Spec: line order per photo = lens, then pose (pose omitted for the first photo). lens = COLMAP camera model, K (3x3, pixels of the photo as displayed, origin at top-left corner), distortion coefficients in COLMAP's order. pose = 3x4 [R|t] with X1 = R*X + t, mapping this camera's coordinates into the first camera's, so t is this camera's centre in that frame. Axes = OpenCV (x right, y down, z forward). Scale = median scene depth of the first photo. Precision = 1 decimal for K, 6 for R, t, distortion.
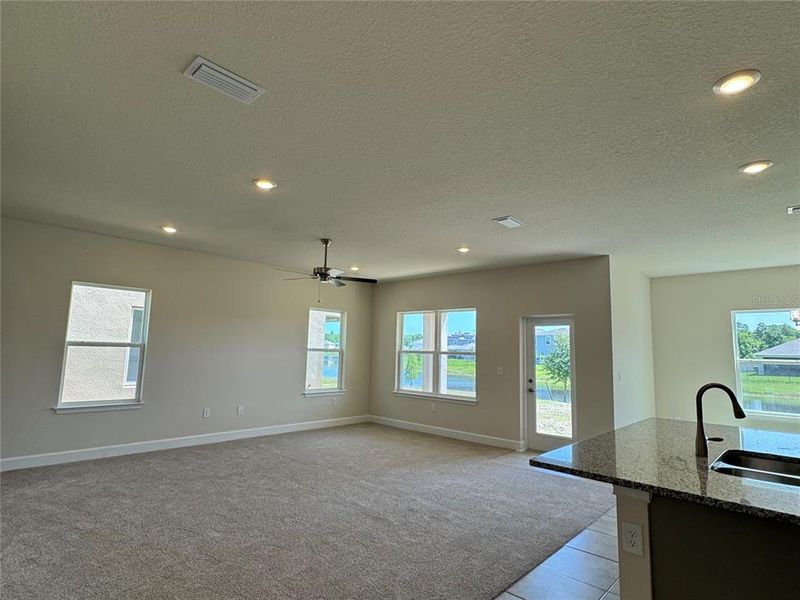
lens RADIAL K [[423.7, 0, 400.0], [0, 423.7, 300.0], [0, 0, 1]] dist [-0.006719, 0.000330]
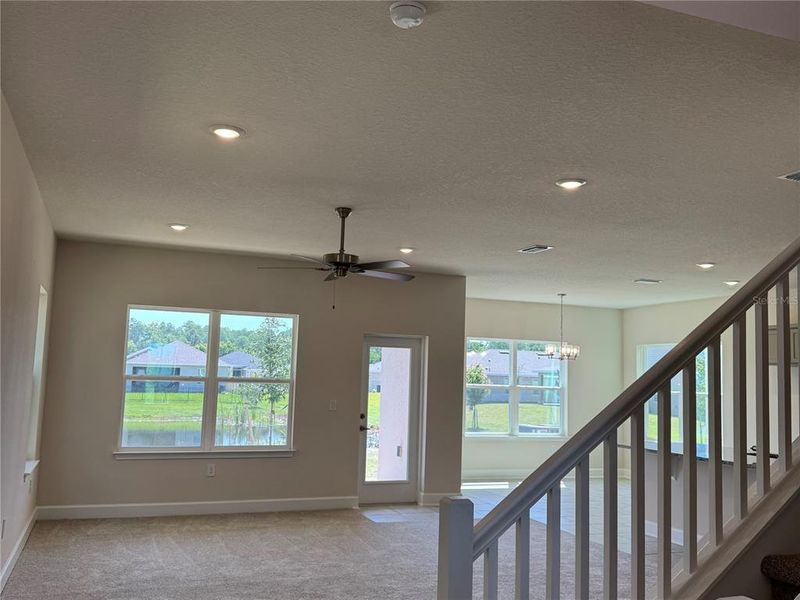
lens RADIAL K [[747.0, 0, 397.7], [0, 747.0, 300.0], [0, 0, 1]] dist [0.131620, -0.238251]
pose [[0.430883, 0.073753, 0.899389, -0.917670], [-0.123480, 0.992099, -0.022198, 0.002230], [-0.893920, -0.101492, 0.436585, 0.363677]]
